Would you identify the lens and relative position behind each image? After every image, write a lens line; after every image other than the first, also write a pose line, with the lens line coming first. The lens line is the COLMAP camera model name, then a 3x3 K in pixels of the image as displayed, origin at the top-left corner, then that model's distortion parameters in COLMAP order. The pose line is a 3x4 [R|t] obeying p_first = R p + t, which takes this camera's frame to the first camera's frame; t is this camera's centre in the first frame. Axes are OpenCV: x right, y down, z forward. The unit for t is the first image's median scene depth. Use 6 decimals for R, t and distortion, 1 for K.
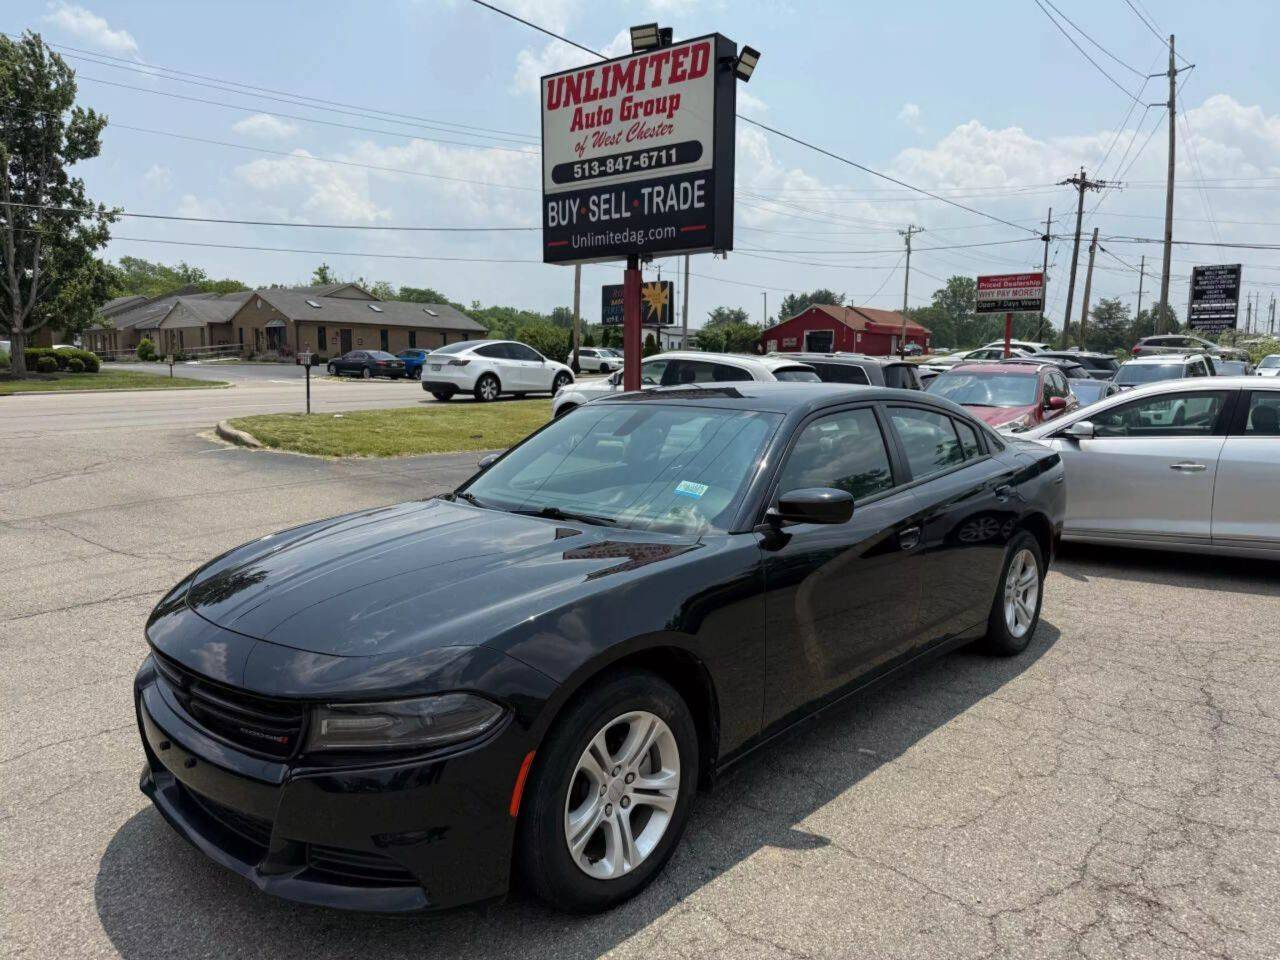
lens RADIAL K [[942.0, 0, 642.3], [0, 942.0, 497.2], [0, 0, 1]] dist [0.041357, -0.045849]
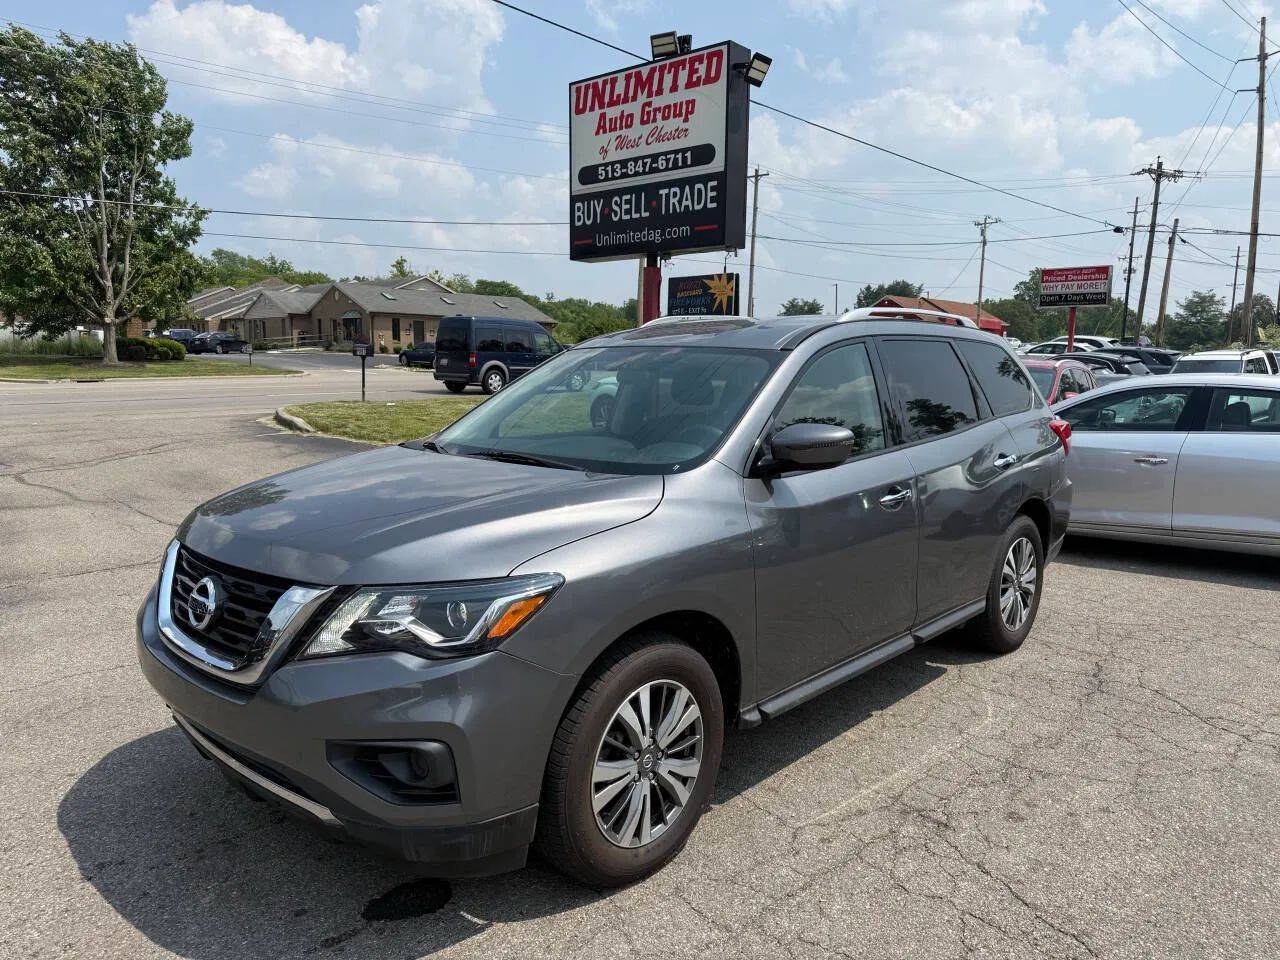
lens RADIAL K [[942.0, 0, 642.3], [0, 942.0, 497.2], [0, 0, 1]] dist [0.041357, -0.045849]
pose [[0.996930, 0.018283, -0.076136, 0.063947], [-0.017631, 0.999802, 0.009235, 0.005205], [0.076290, -0.007864, 0.997055, -0.048018]]
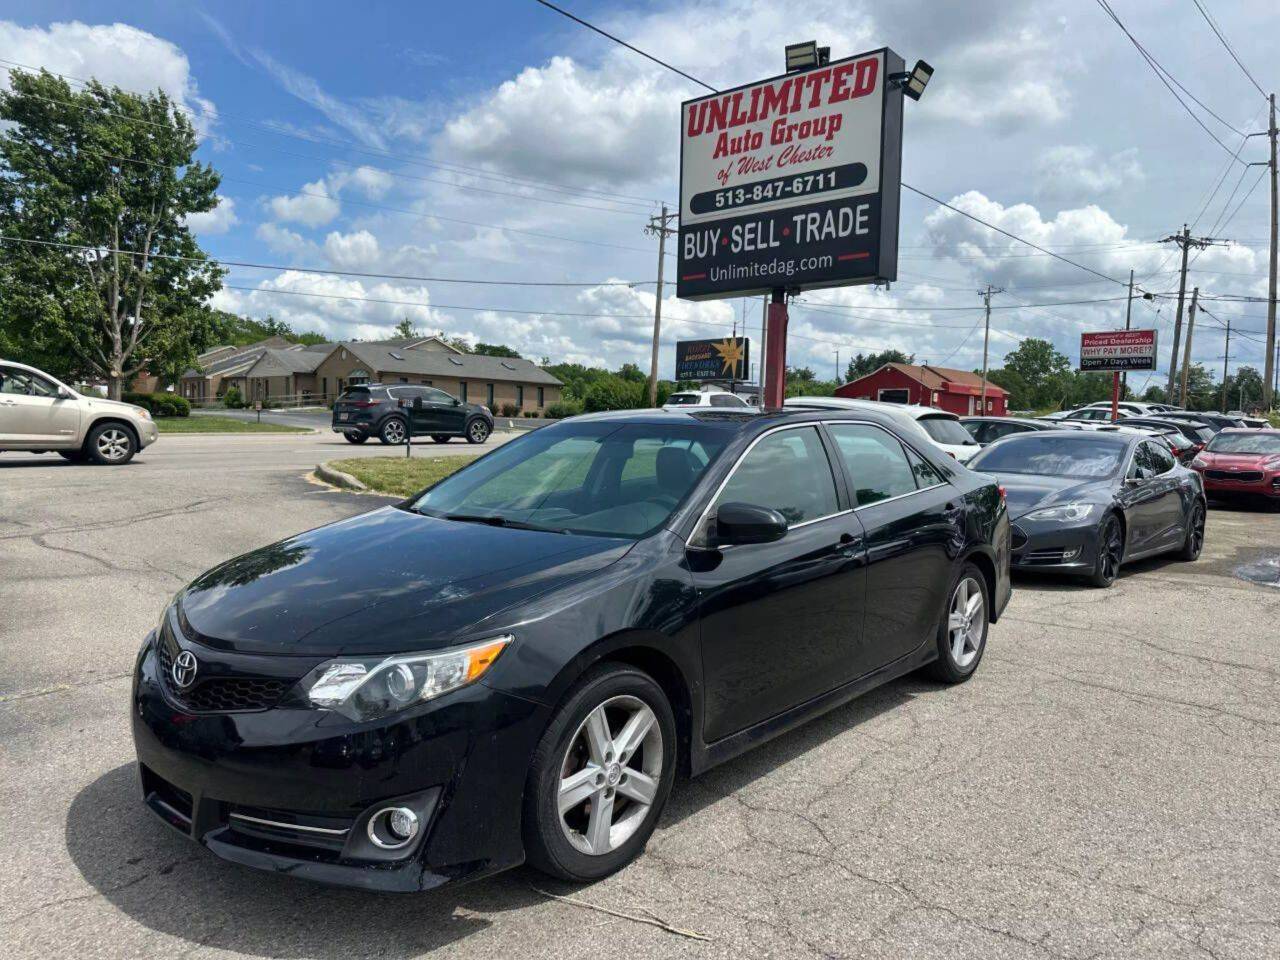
lens RADIAL K [[939.6, 0, 637.2], [0, 939.6, 477.0], [0, 0, 1]] dist [0.056274, -0.071569]
pose [[0.997423, 0.021938, -0.068314, -0.080551], [-0.027424, 0.996382, -0.080435, 0.003594], [0.066302, 0.082102, 0.994416, 0.096089]]
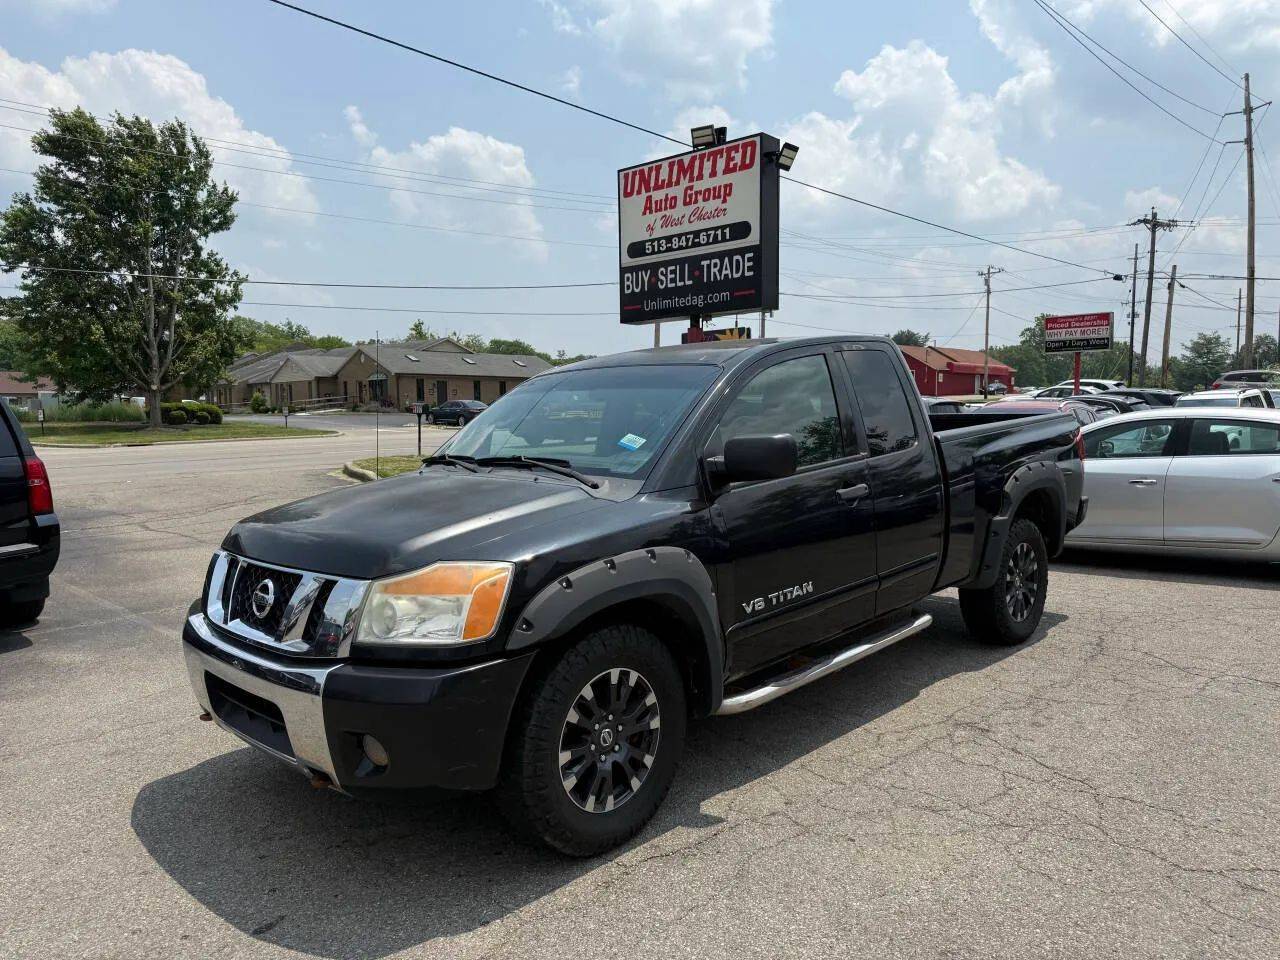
lens RADIAL K [[941.3, 0, 647.0], [0, 941.3, 493.2], [0, 0, 1]] dist [0.082671, -0.106226]
pose [[0.996468, -0.009564, -0.083425, 0.026624], [0.005258, 0.998650, -0.051680, 0.026952], [0.083806, 0.051059, 0.995173, -0.173365]]
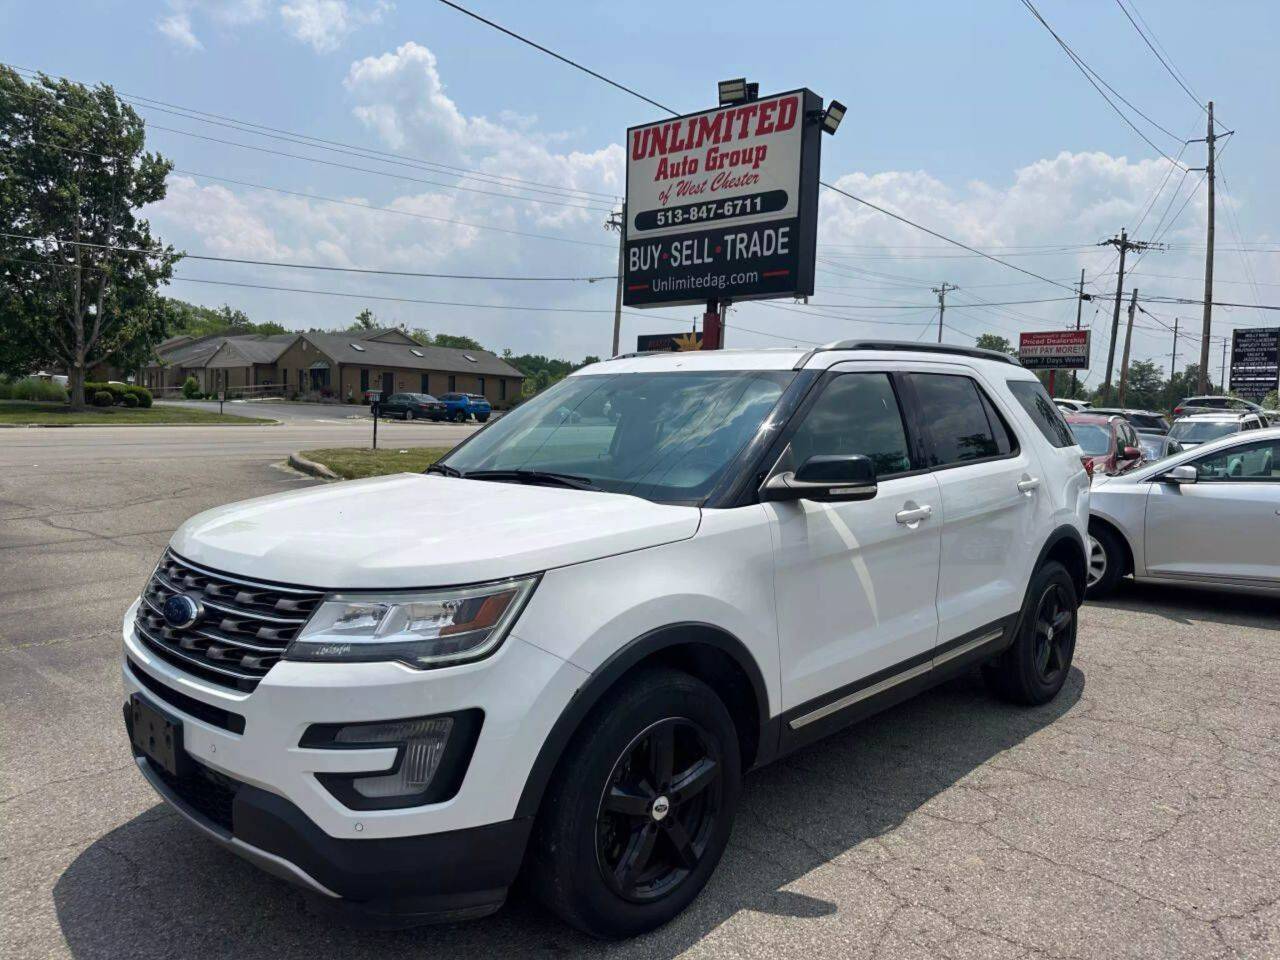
lens RADIAL K [[940.0, 0, 637.4], [0, 940.0, 495.0], [0, 0, 1]] dist [0.065661, -0.080155]
pose [[0.999241, 0.026176, -0.028835, -0.056607], [-0.027729, 0.998110, -0.054836, 0.014794], [0.027345, 0.055594, 0.998079, -0.014459]]
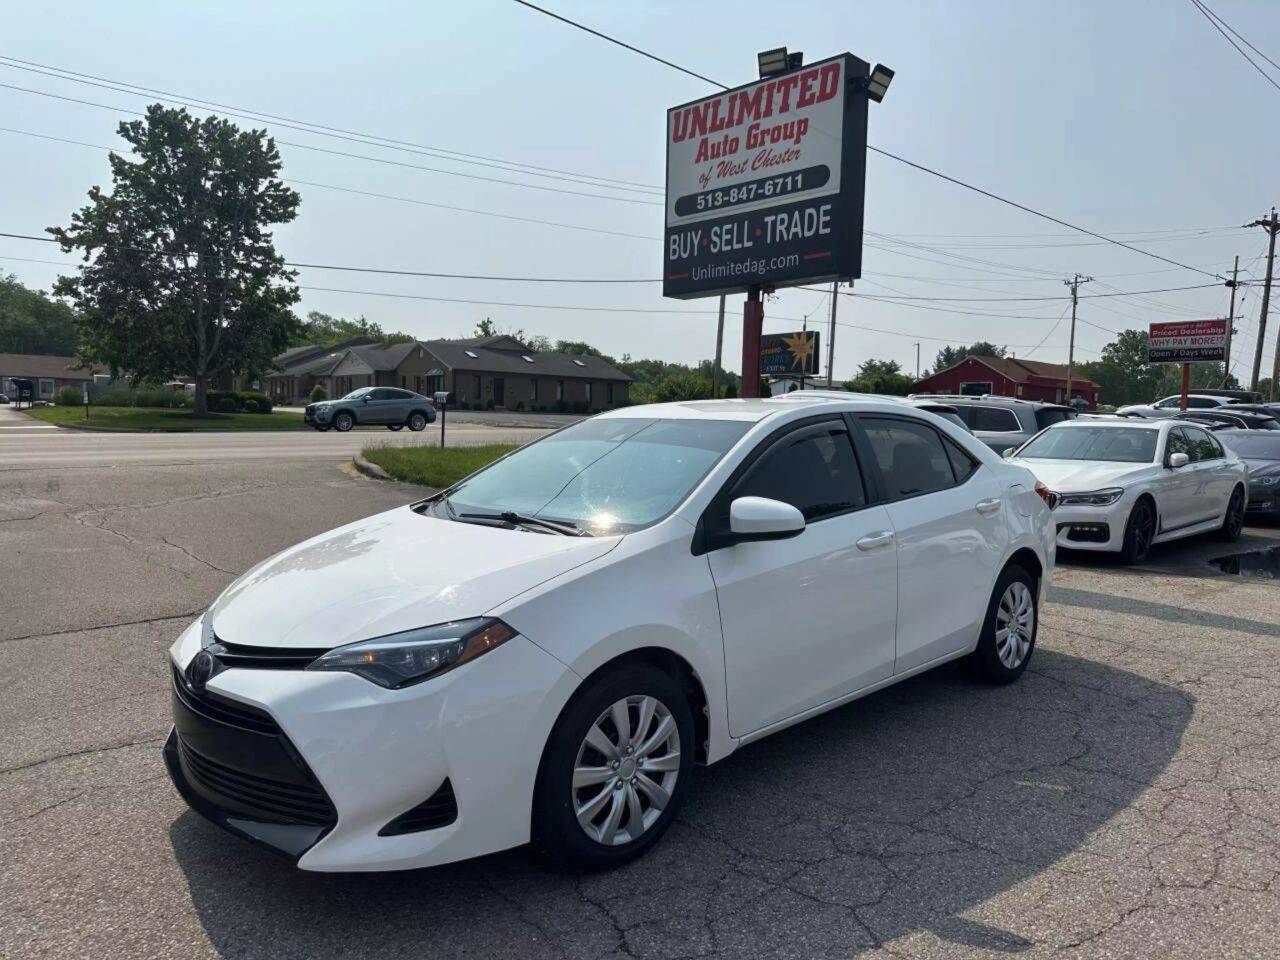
lens RADIAL K [[937.2, 0, 630.4], [0, 937.2, 500.6], [0, 0, 1]] dist [0.030905, -0.035009]
pose [[0.985856, 0.029500, -0.164977, 0.029248], [-0.037882, 0.998134, -0.047895, 0.011425], [0.163257, 0.053468, 0.985134, 0.050829]]
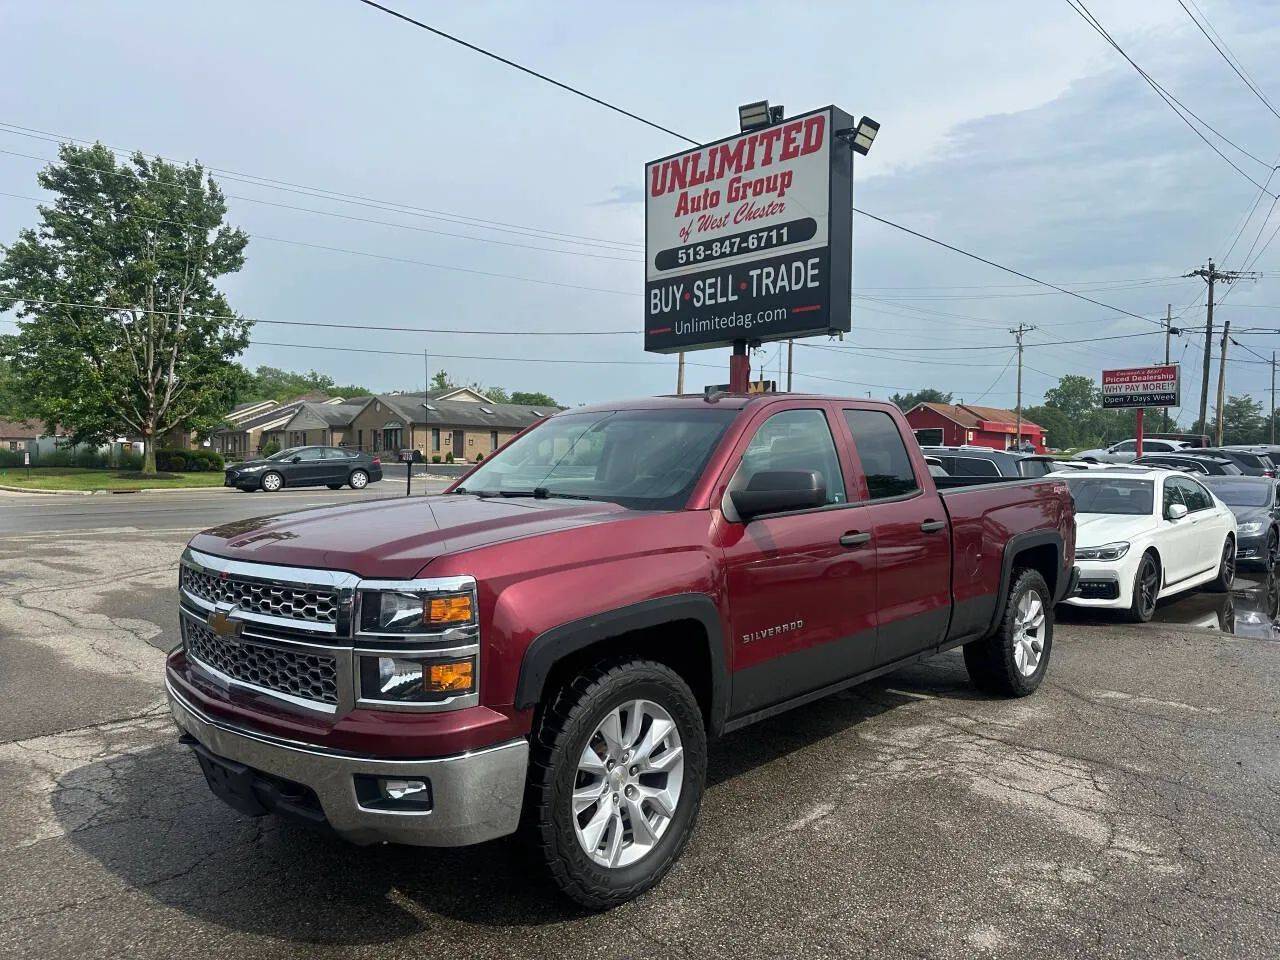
lens RADIAL K [[928.5, 0, 638.5], [0, 928.5, 484.1], [0, 0, 1]] dist [0.100351, -0.123726]
pose [[0.993786, 0.001729, -0.111293, -0.006749], [-0.014971, 0.992870, -0.118258, -0.004113], [0.110295, 0.119190, 0.986726, 0.093111]]
